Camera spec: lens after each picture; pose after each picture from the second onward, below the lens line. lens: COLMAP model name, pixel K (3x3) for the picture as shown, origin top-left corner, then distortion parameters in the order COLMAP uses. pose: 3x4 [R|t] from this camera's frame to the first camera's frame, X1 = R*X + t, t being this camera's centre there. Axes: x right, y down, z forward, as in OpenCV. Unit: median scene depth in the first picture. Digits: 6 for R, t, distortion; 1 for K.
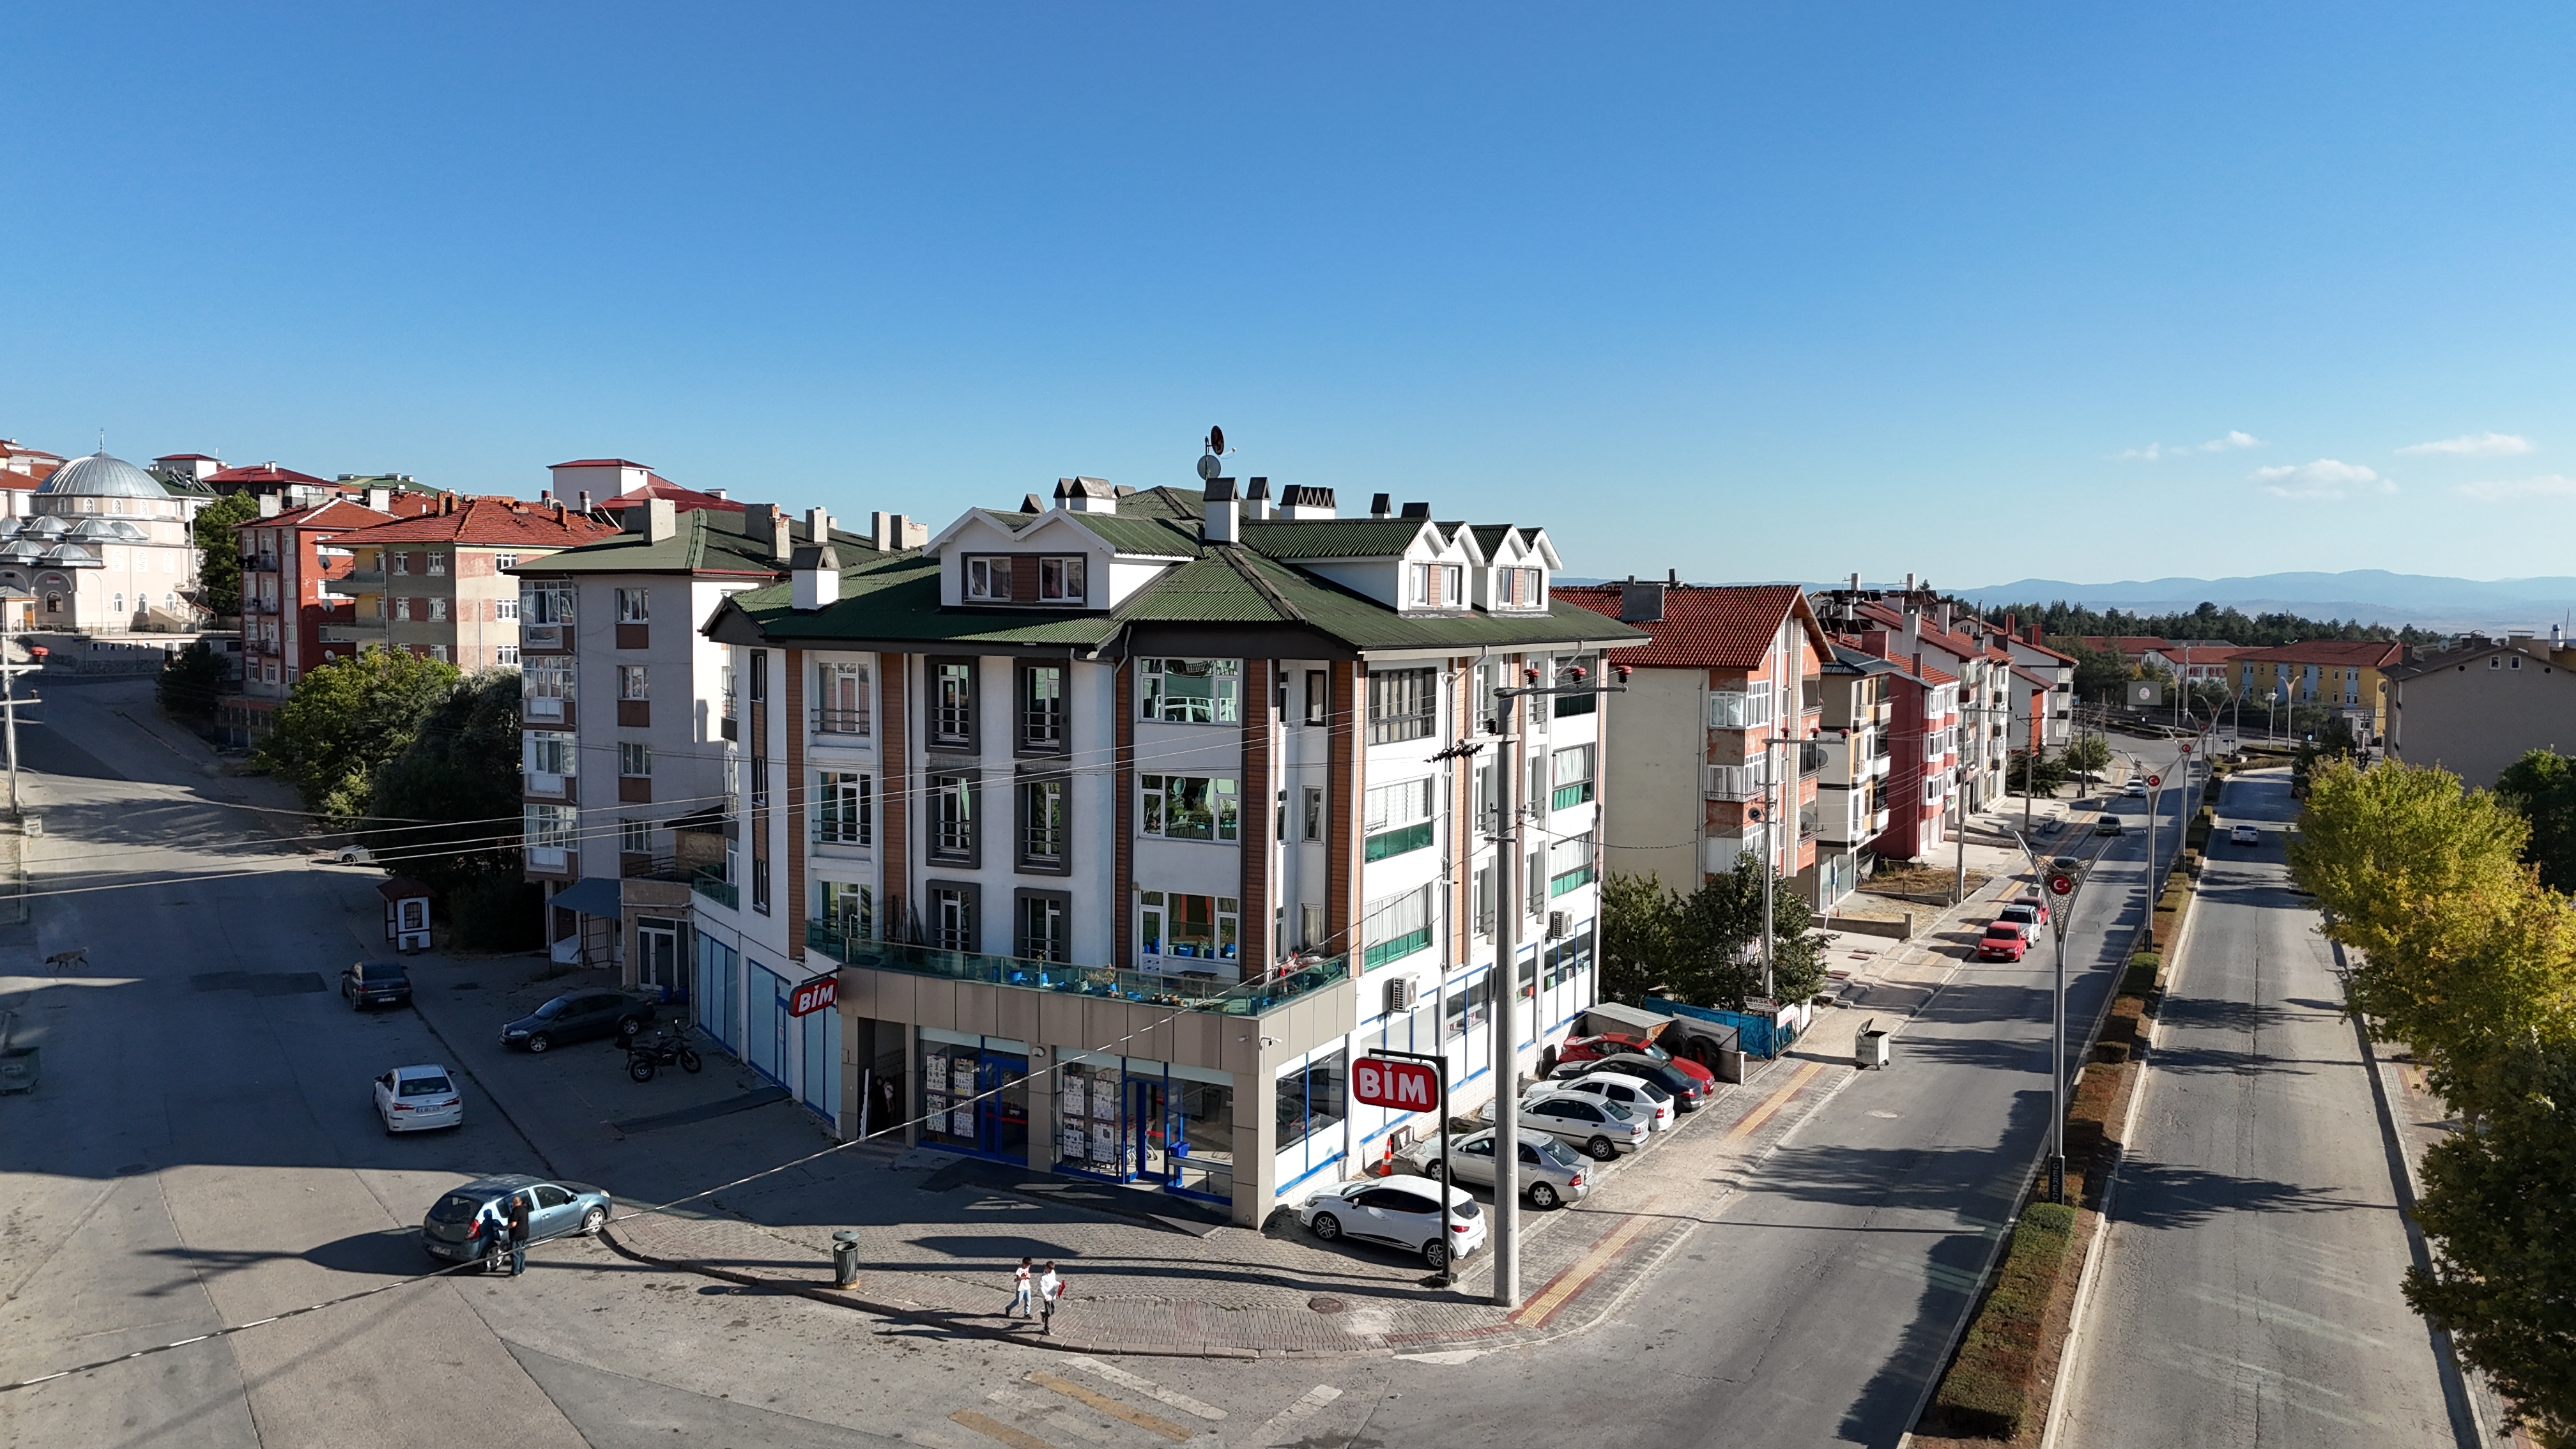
lens RADIAL K [[1890.7, 0, 1294.7], [0, 1890.7, 719.8], [0, 0, 1]] dist [0.076426, -0.069804]
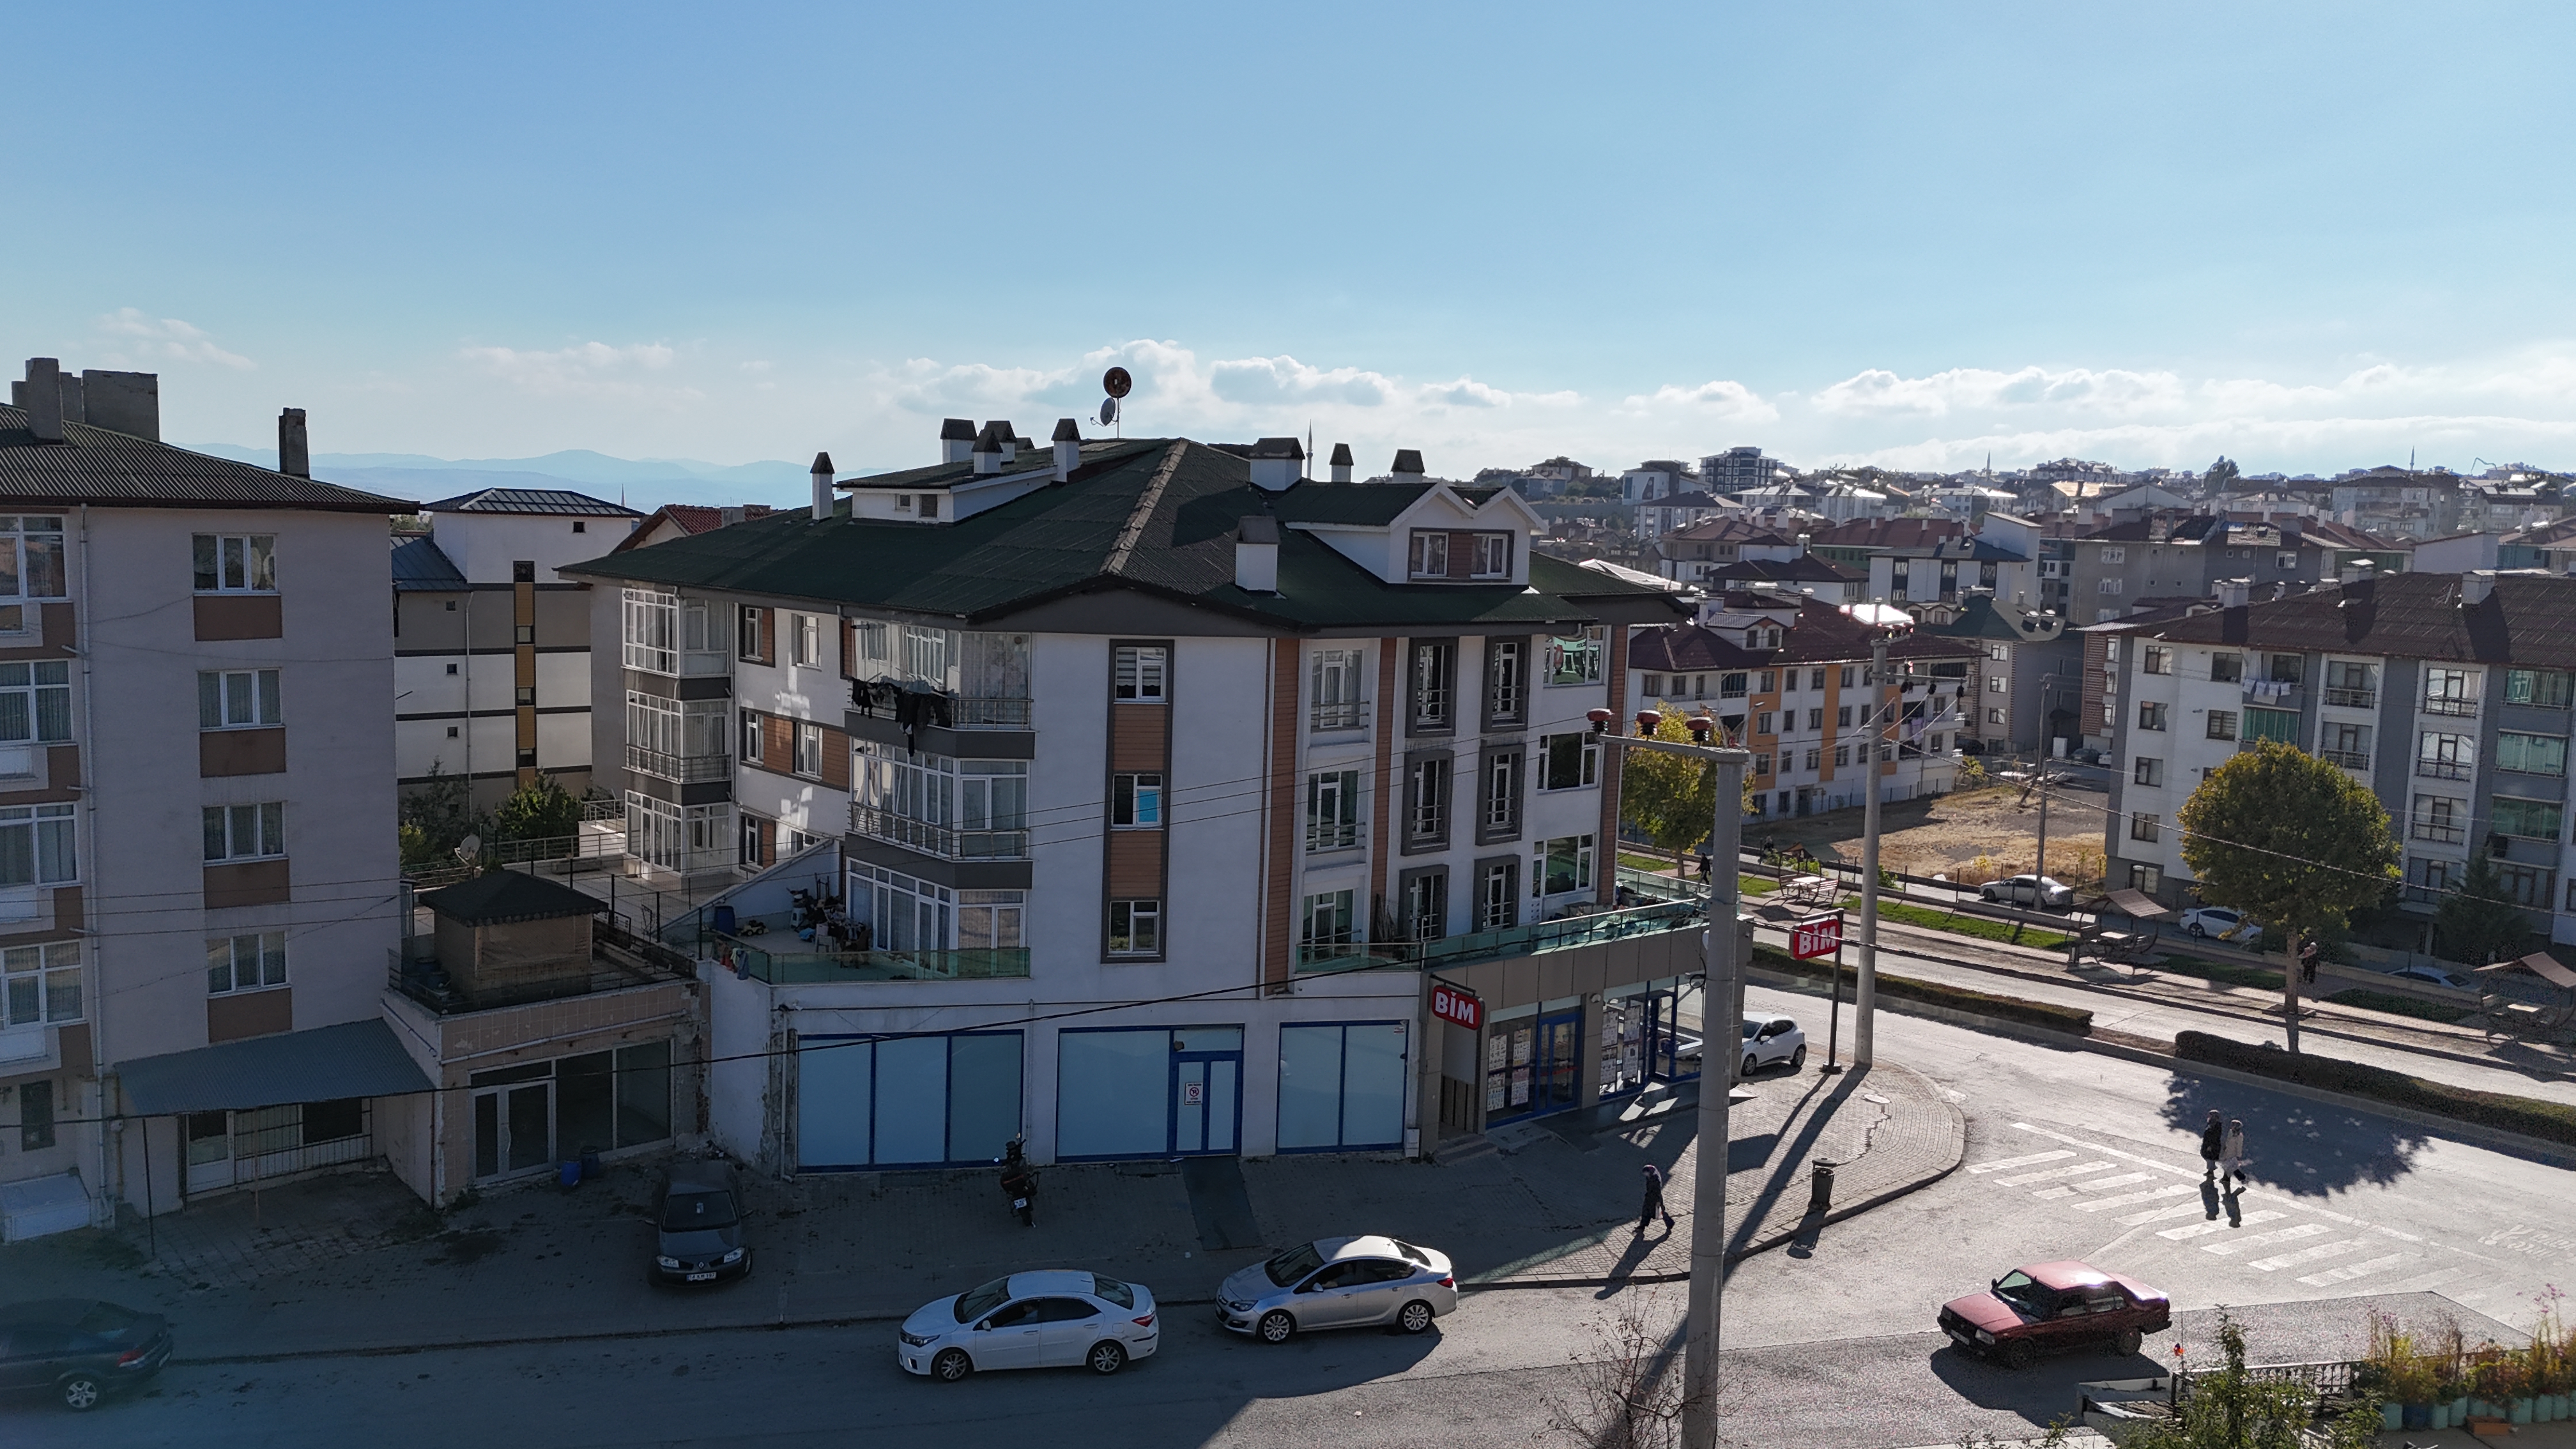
lens RADIAL K [[1890.7, 0, 1294.7], [0, 1890.7, 719.8], [0, 0, 1]] dist [0.076426, -0.069804]
pose [[0.357733, -0.097930, 0.928675, -1.068600], [0.028618, 0.995169, 0.093918, -0.080853], [-0.933385, -0.007021, 0.358807, 0.696235]]
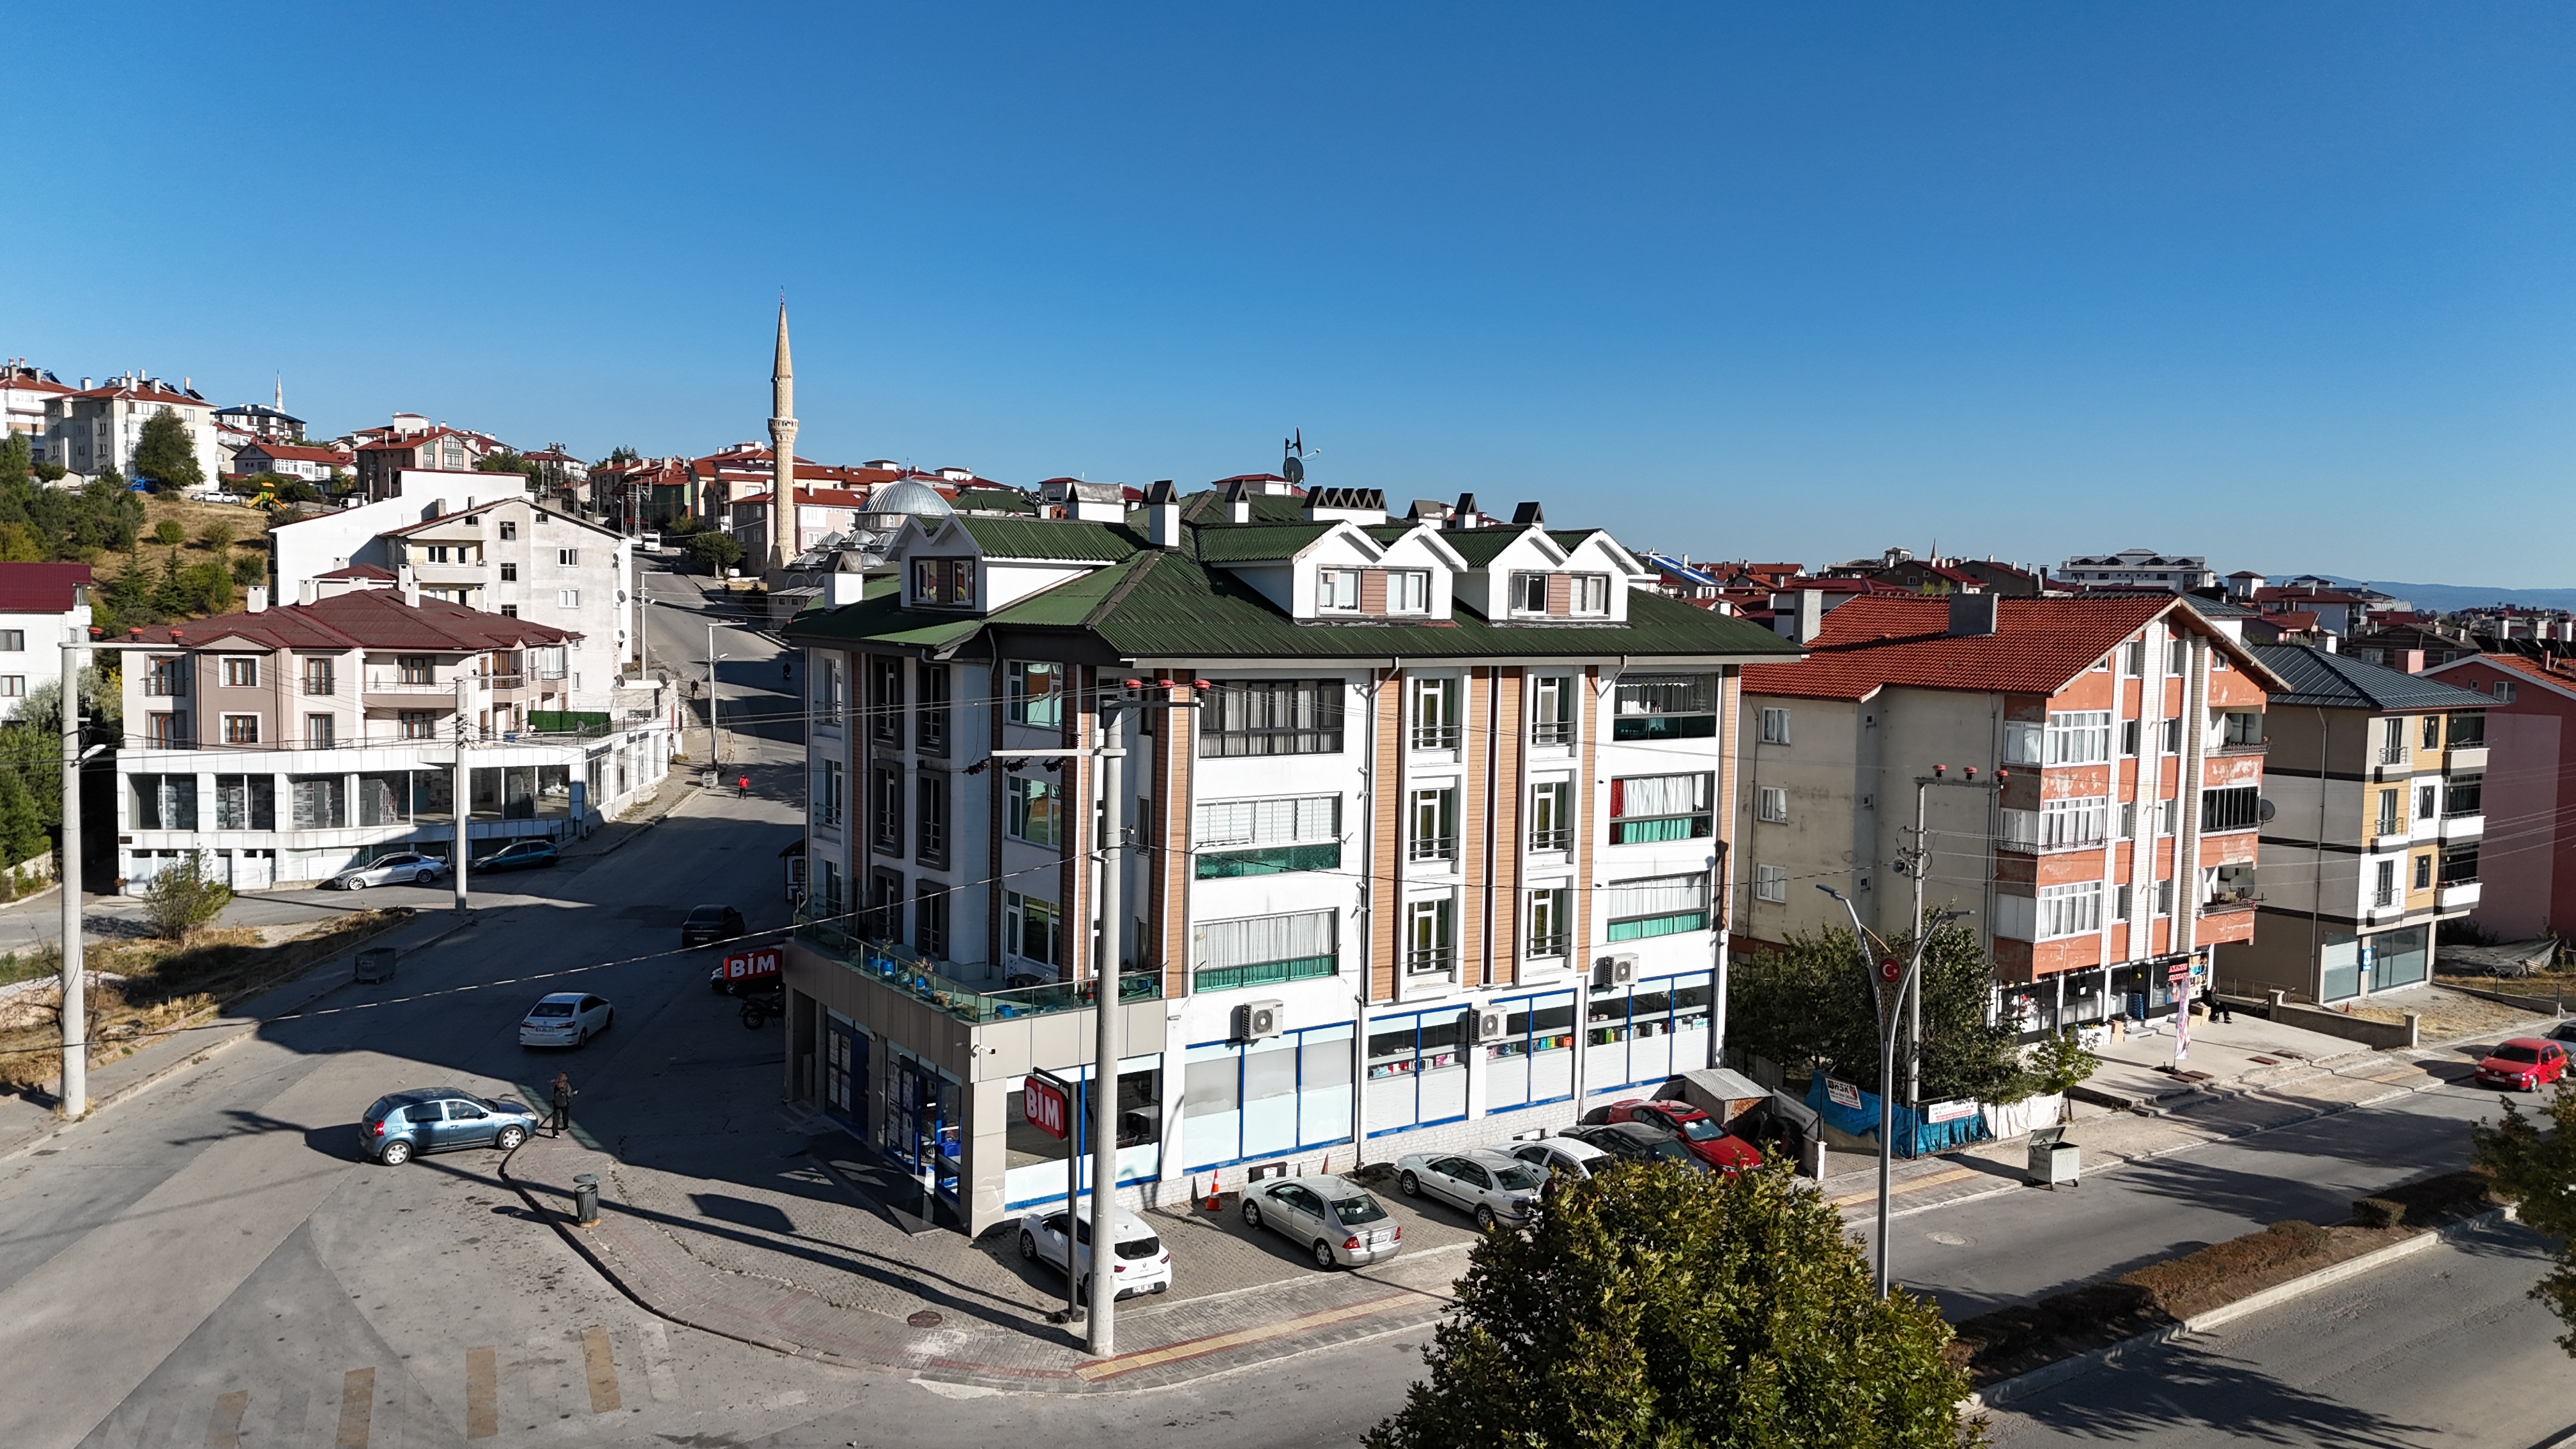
lens RADIAL K [[1890.7, 0, 1294.7], [0, 1890.7, 719.8], [0, 0, 1]] dist [0.076426, -0.069804]
pose [[0.892925, 0.037984, -0.448600, 0.478942], [-0.039280, 0.999208, 0.006420, -0.012638], [0.448488, 0.011889, 0.893710, 0.153948]]
